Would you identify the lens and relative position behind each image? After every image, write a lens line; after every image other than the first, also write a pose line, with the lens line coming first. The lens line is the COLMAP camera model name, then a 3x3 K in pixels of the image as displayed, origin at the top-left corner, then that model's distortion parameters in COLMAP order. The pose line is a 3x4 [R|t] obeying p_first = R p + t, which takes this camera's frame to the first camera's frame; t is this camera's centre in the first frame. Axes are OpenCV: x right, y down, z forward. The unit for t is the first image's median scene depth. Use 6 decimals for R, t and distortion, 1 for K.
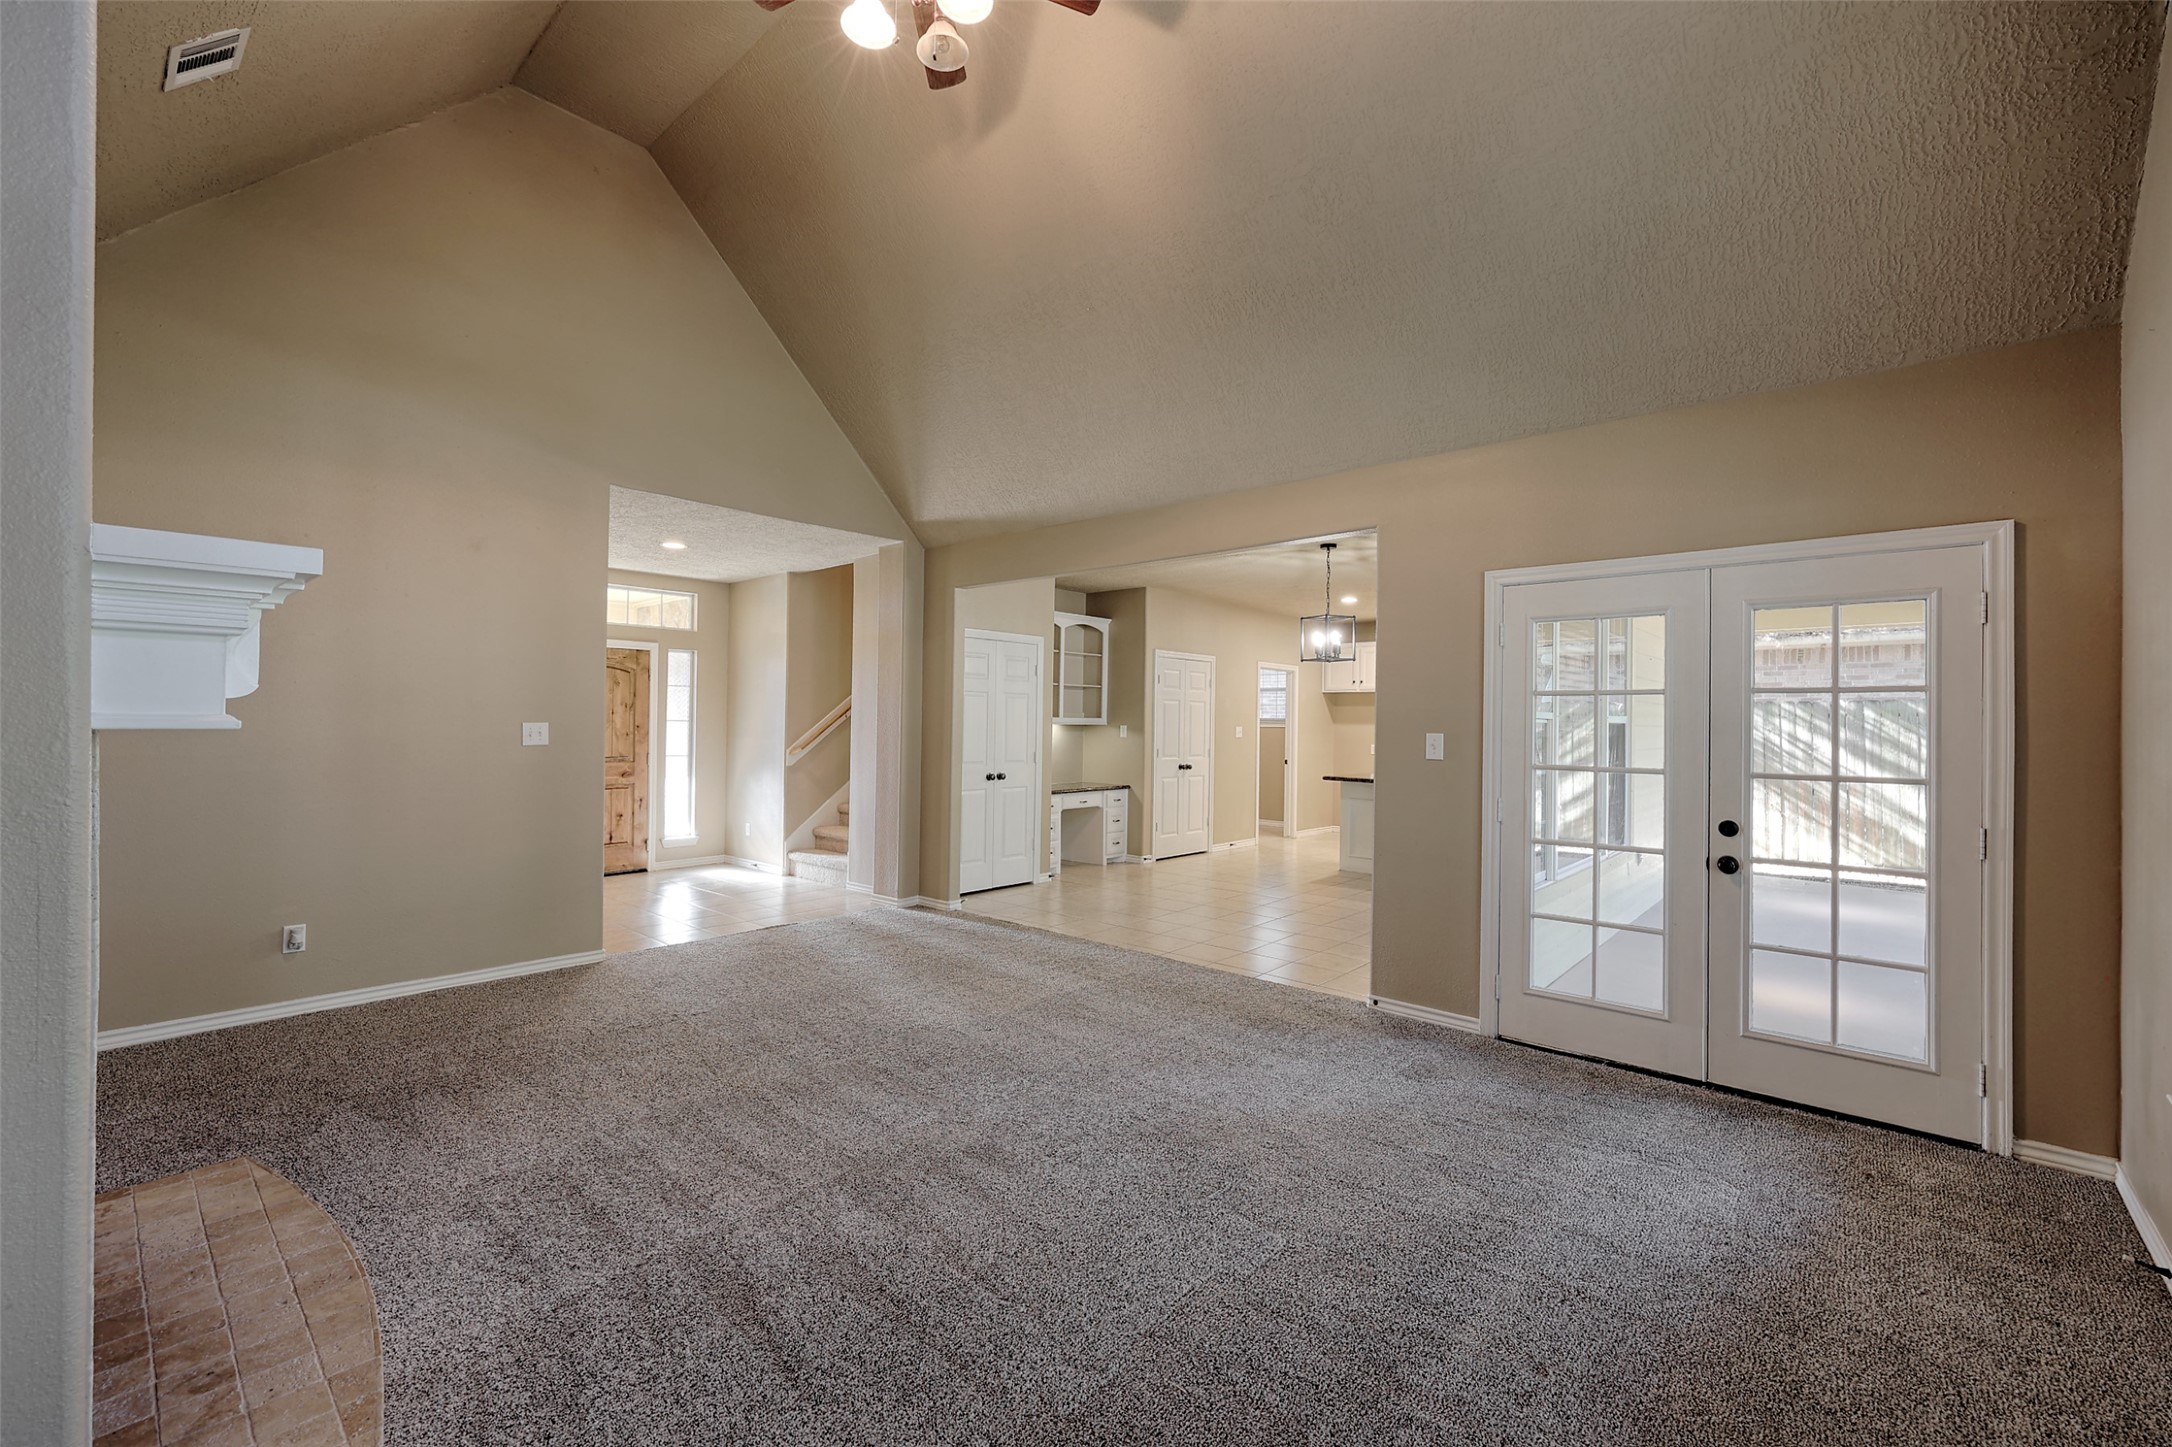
lens RADIAL K [[888.4, 0, 1086.4], [0, 888.4, 715.1], [0, 0, 1]] dist [0.000417, -0.000335]
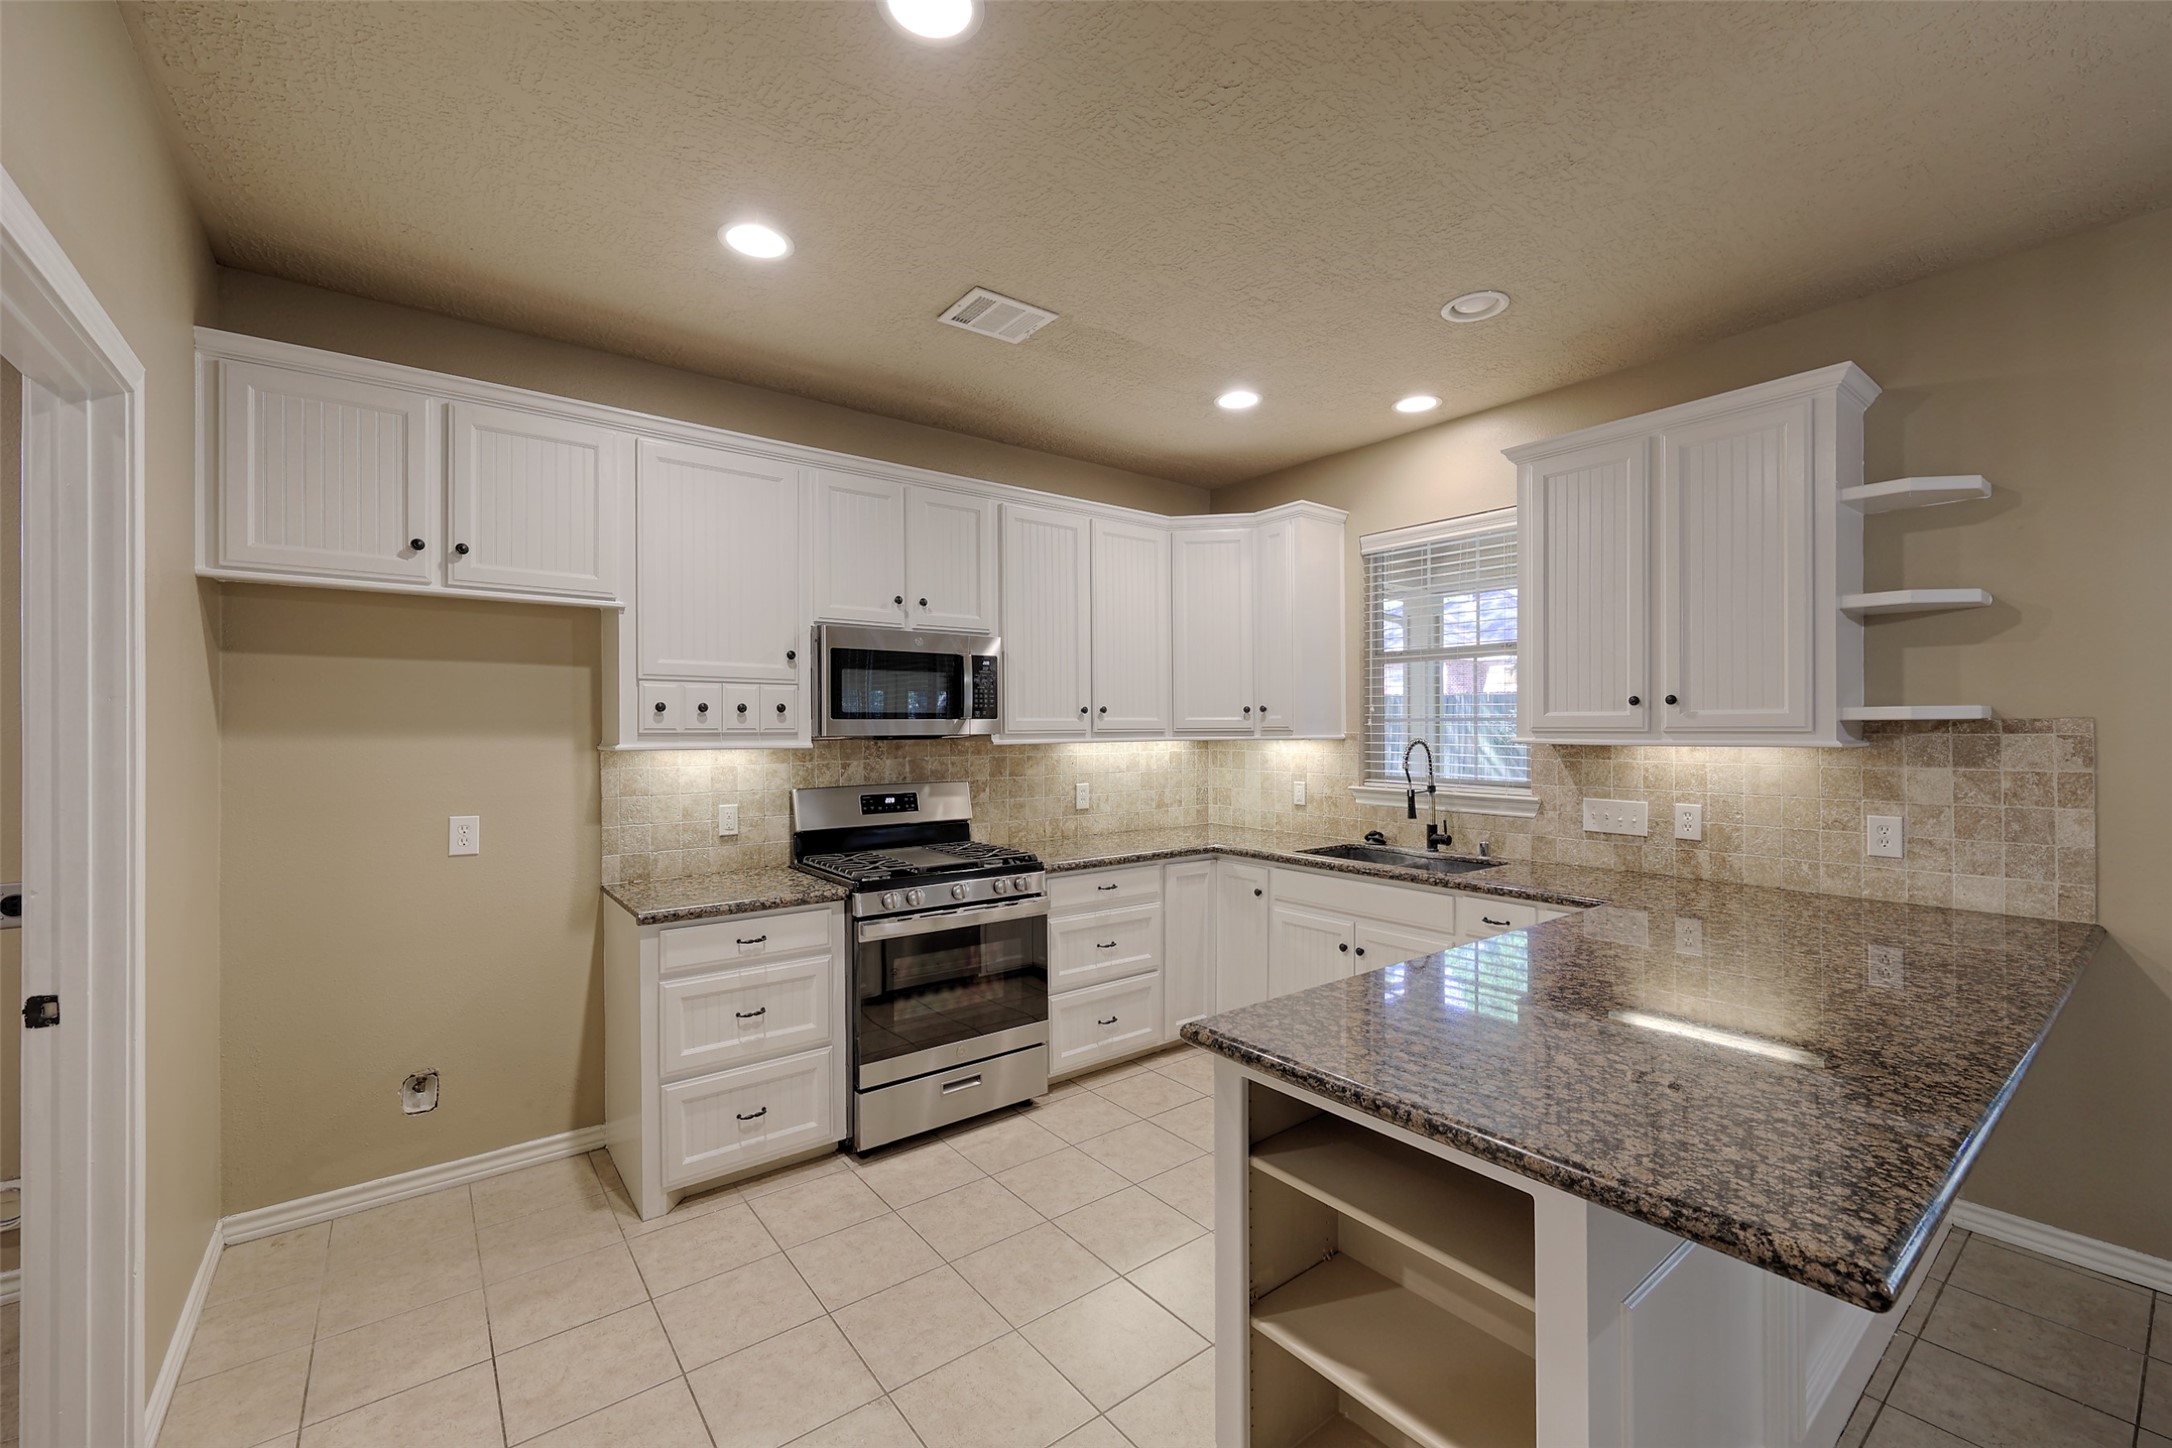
lens RADIAL K [[888.4, 0, 1082.7], [0, 888.4, 728.6], [0, 0, 1]] dist [0.000417, -0.000335]
pose [[0.187151, -0.012828, 0.982247, 0.321910], [-0.005140, 0.999888, 0.014038, 0.012367], [-0.982318, -0.007676, 0.187064, 2.256447]]
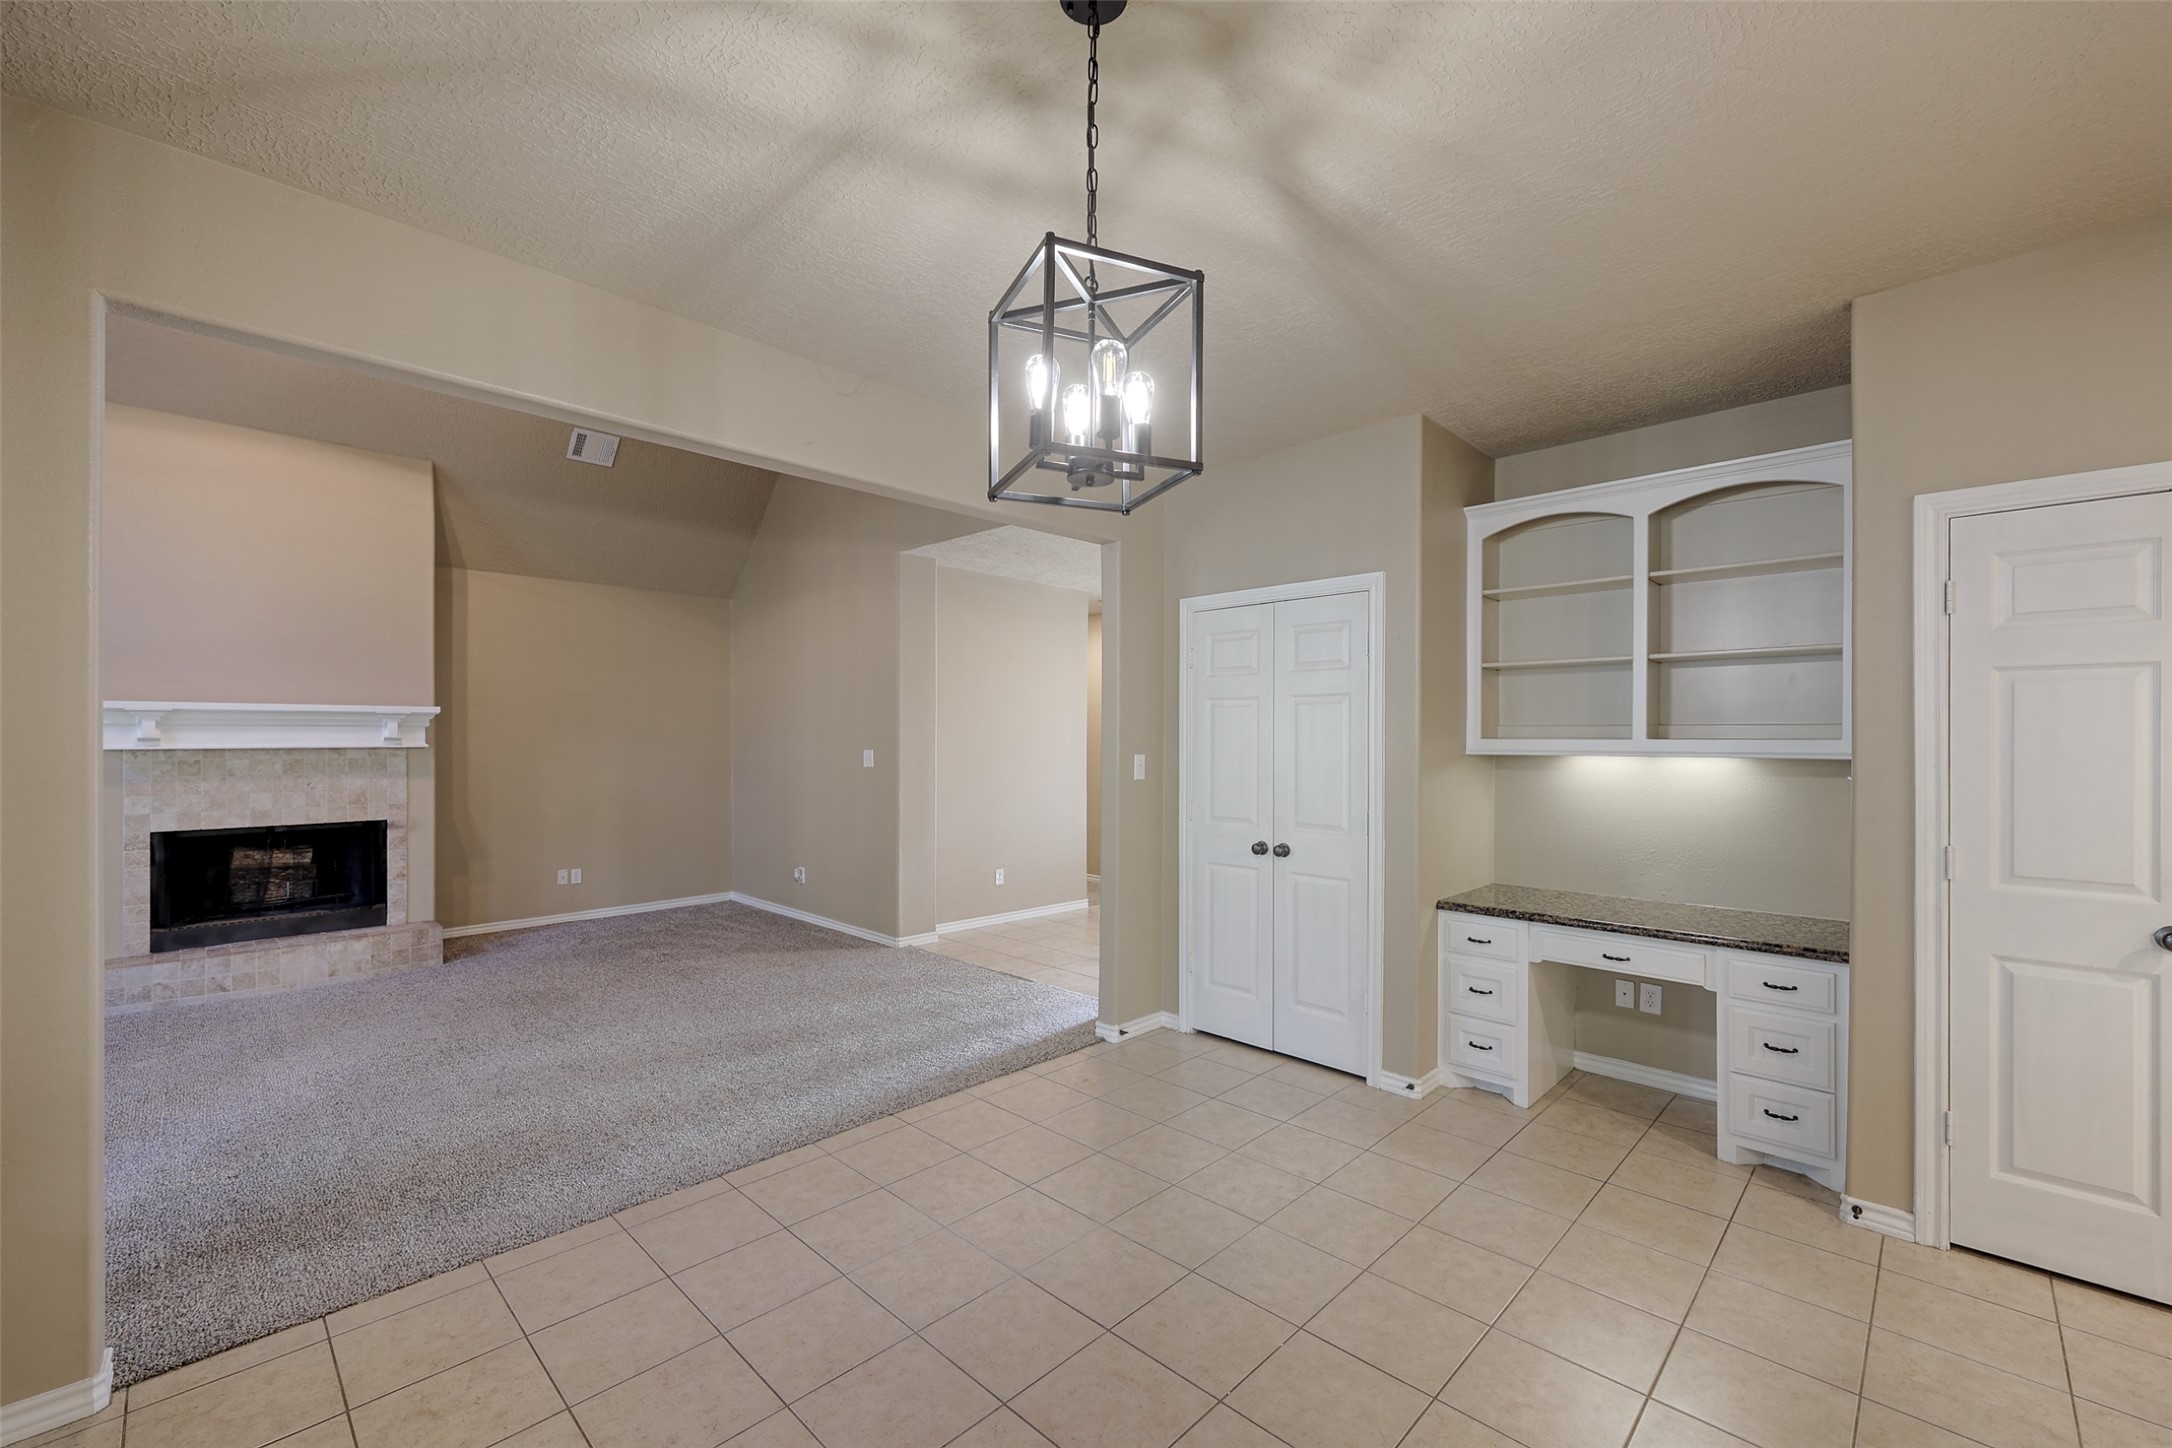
lens RADIAL K [[888.4, 0, 1091.4], [0, 888.4, 741.0], [0, 0, 1]] dist [0.000417, -0.000335]
pose [[-0.042180, -0.009958, -0.999060, 0.833649], [0.005761, 0.999931, -0.010210, 0.013192], [0.999093, -0.006186, -0.042120, 1.669806]]
